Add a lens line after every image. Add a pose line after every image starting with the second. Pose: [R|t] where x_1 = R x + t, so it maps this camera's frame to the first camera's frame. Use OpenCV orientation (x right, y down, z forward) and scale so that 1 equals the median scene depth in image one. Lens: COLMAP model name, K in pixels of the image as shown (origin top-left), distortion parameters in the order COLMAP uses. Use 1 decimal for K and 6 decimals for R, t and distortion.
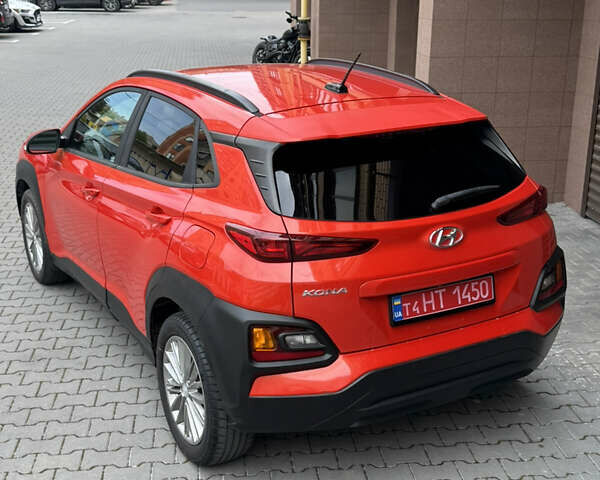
lens RADIAL K [[846.1, 0, 300.3], [0, 846.1, 265.0], [0, 0, 1]] dist [0.100477, -0.030327]
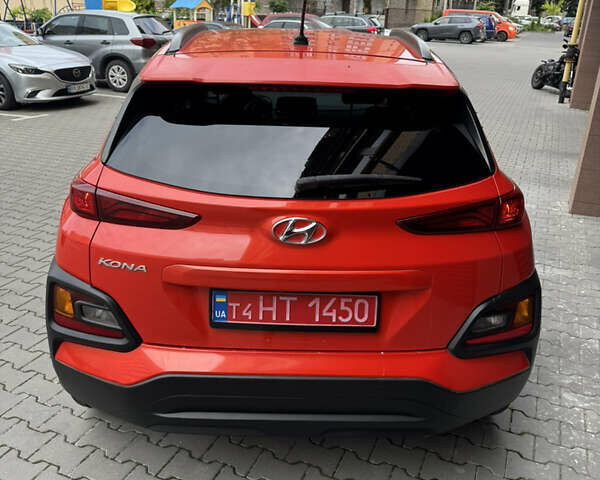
lens RADIAL K [[562.6, 0, 300.0], [0, 562.6, 240.0], [0, 0, 1]] dist [0.105090, -0.220418]
pose [[0.870629, 0.208968, -0.445351, 0.385818], [-0.191575, 0.977850, 0.084312, -0.065516], [0.453105, 0.011914, 0.891378, 0.541375]]
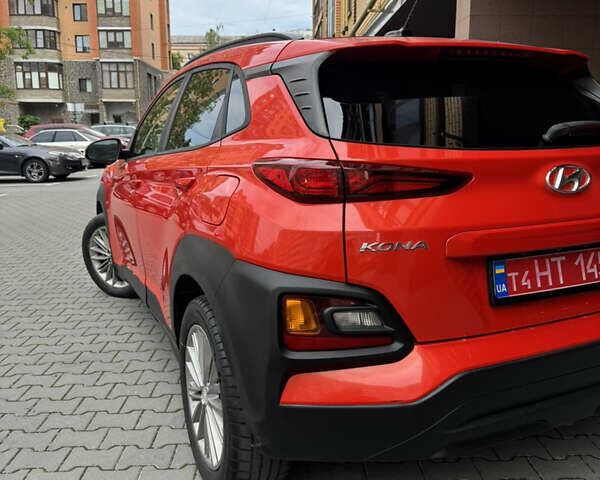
lens RADIAL K [[561.2, 0, 294.5], [0, 561.2, 242.6], [0, 0, 1]] dist [0.105608, -0.220368]
pose [[0.995632, 0.005358, -0.093213, -0.006741], [-0.018104, 0.990483, -0.136437, 0.083799], [0.091595, 0.137529, 0.986254, 0.512707]]
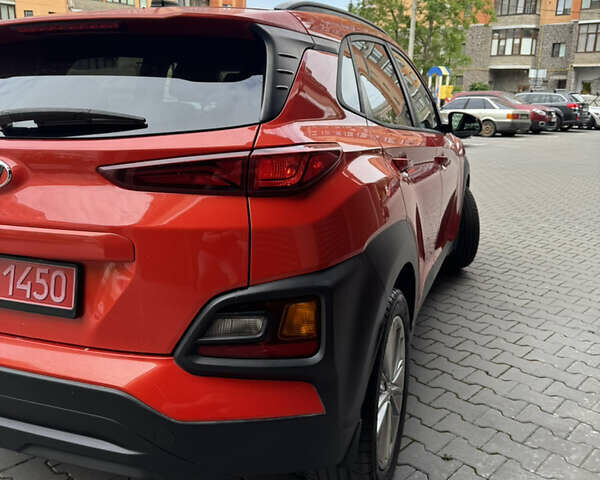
lens RADIAL K [[570.9, 0, 301.3], [0, 570.9, 233.6], [0, 0, 1]] dist [0.012123, -0.017054]
pose [[0.645398, 0.177735, -0.742881, 0.616456], [-0.254166, 0.967103, 0.010567, -0.053043], [0.720321, 0.181995, 0.669340, 0.870957]]
